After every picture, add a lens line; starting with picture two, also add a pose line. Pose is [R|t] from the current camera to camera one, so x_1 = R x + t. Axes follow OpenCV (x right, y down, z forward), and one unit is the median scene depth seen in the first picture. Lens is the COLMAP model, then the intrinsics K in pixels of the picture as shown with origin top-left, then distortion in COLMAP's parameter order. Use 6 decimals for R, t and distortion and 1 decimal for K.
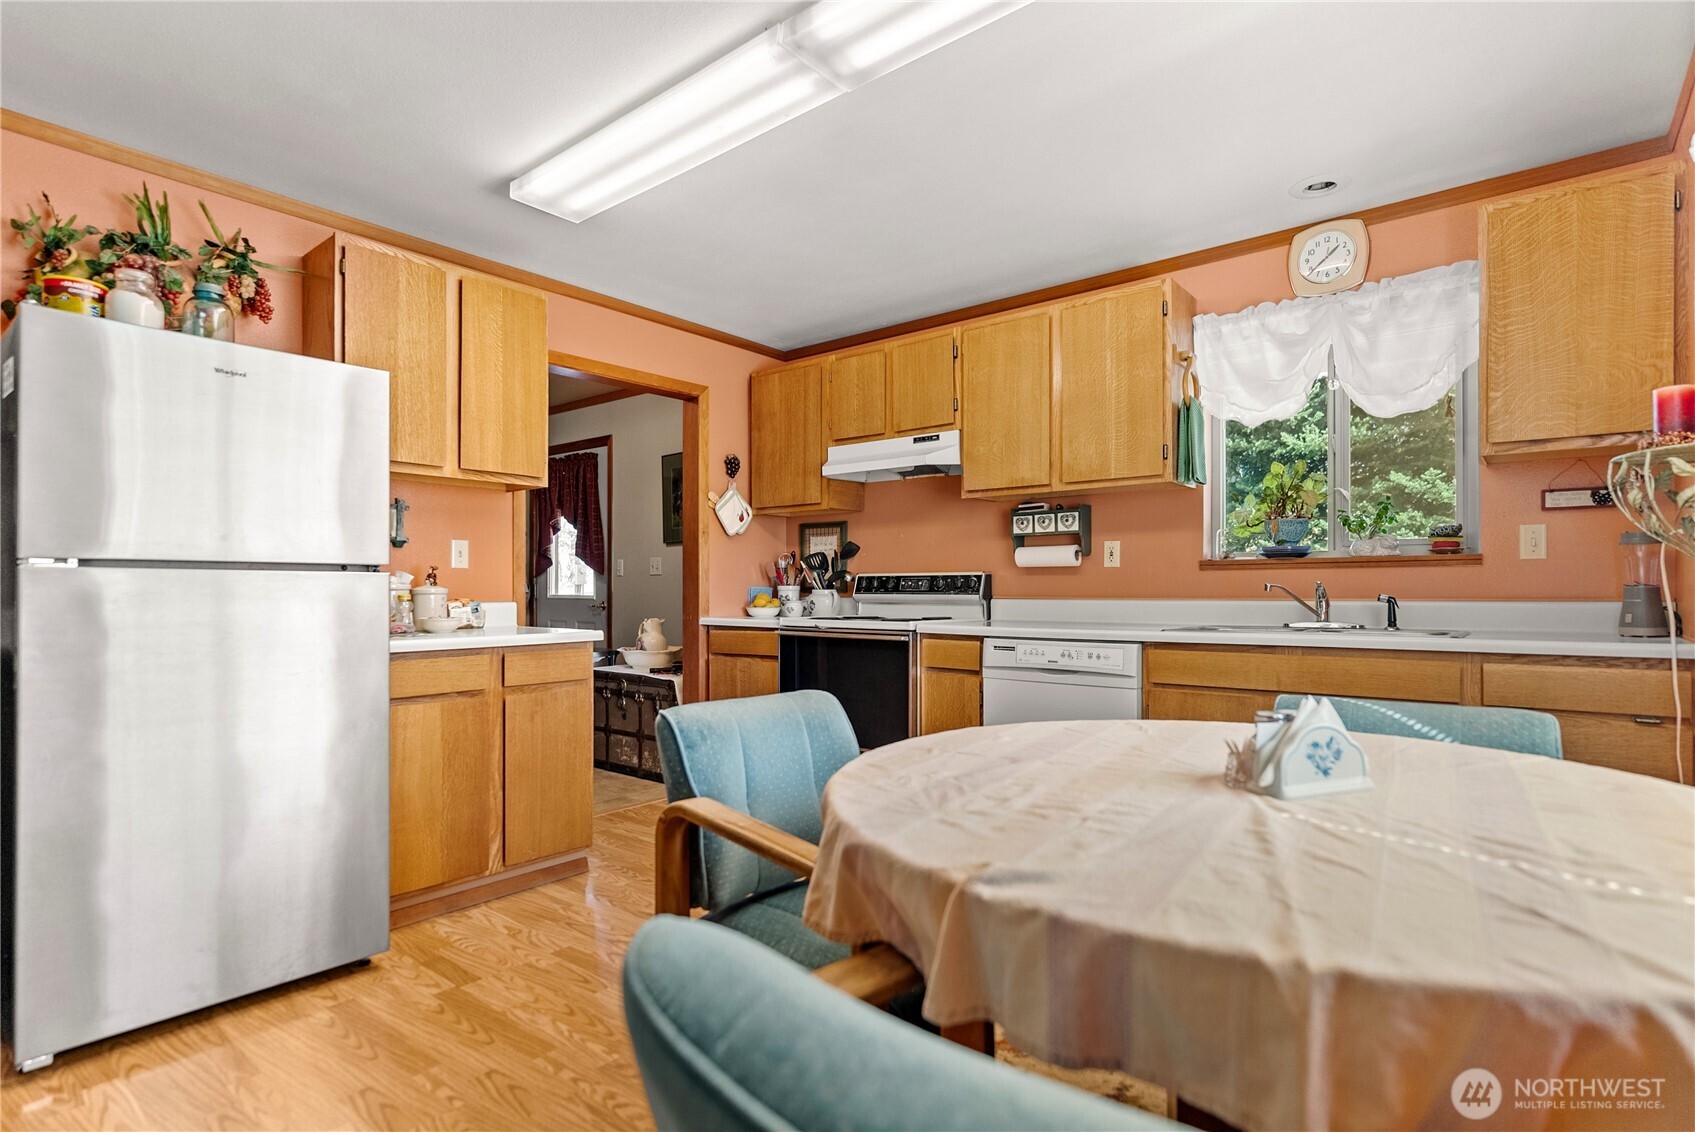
lens RADIAL K [[825.0, 0, 877.8], [0, 825.0, 581.9], [0, 0, 1]] dist [-0.001828, -0.000487]
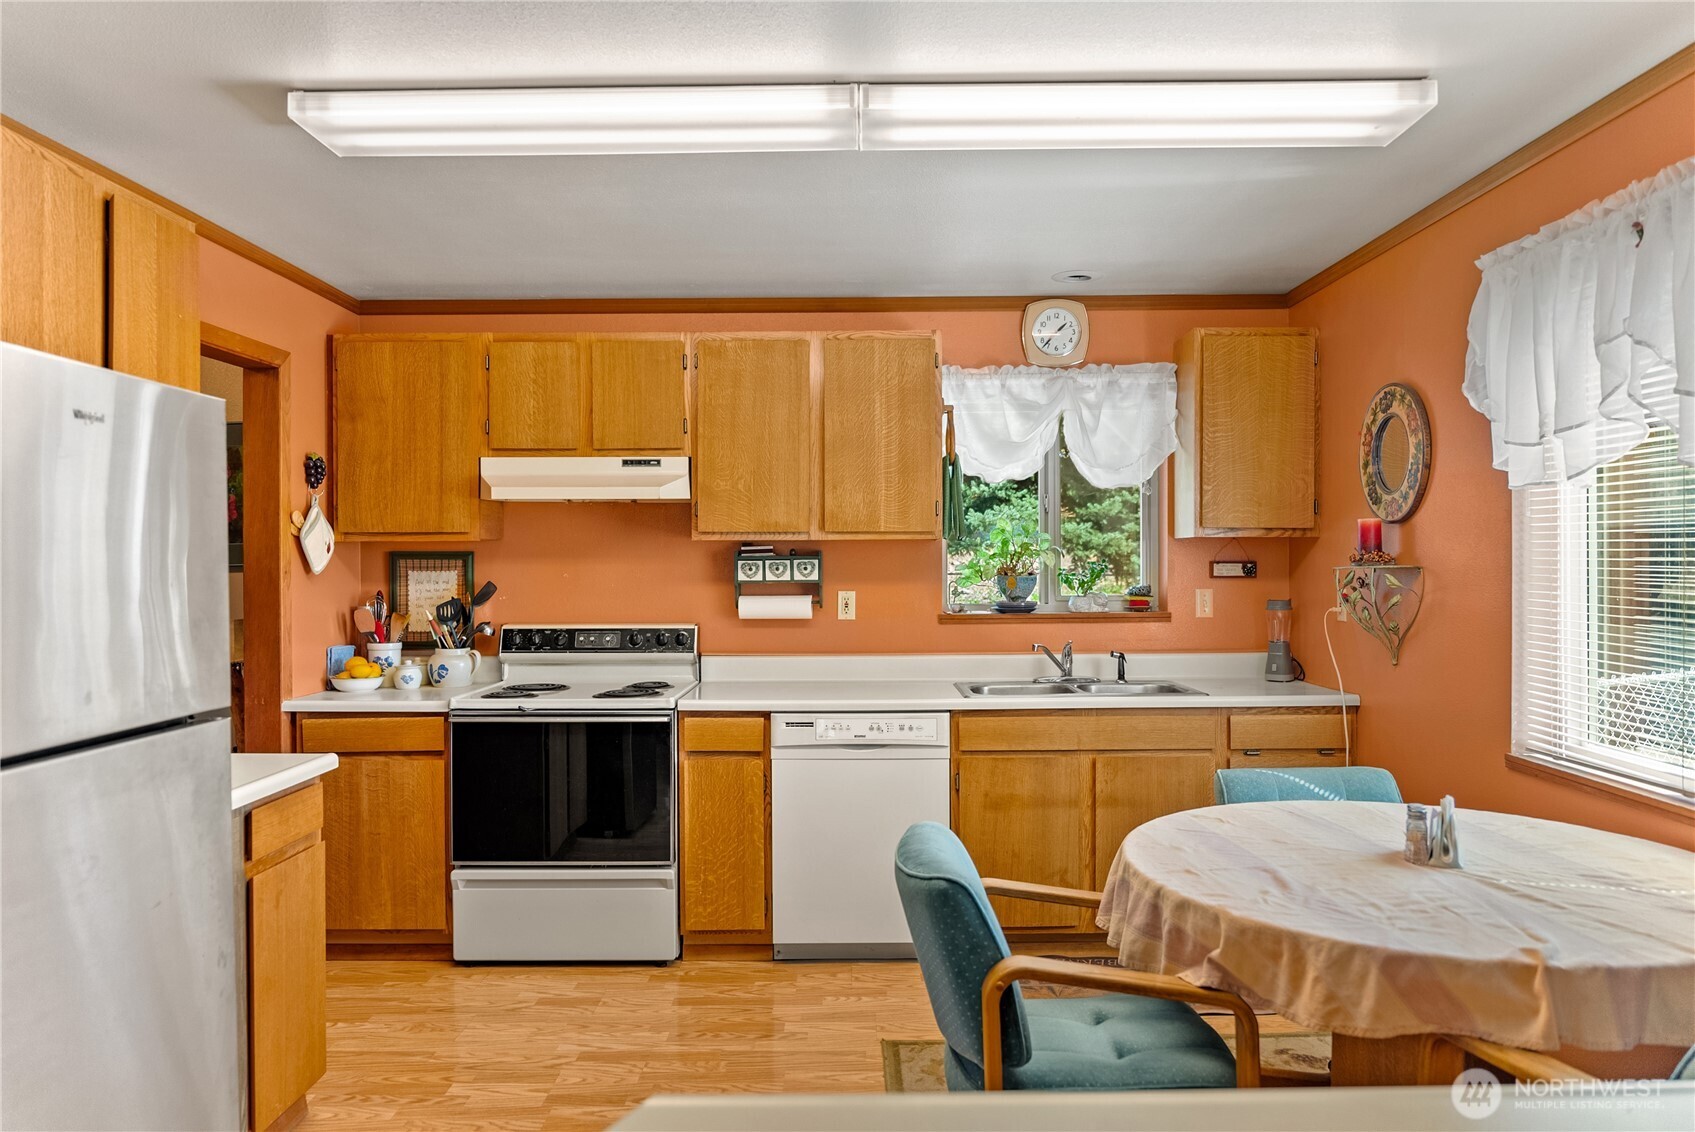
lens RADIAL K [[1112.6, 0, 836.4], [0, 1112.6, 560.3], [0, 0, 1]] dist [-0.013578, -0.006884]
pose [[0.793259, 0.000512, 0.608884, -0.571529], [-0.003529, 0.999987, 0.003756, -0.105823], [-0.608874, -0.005128, 0.793250, 0.032040]]
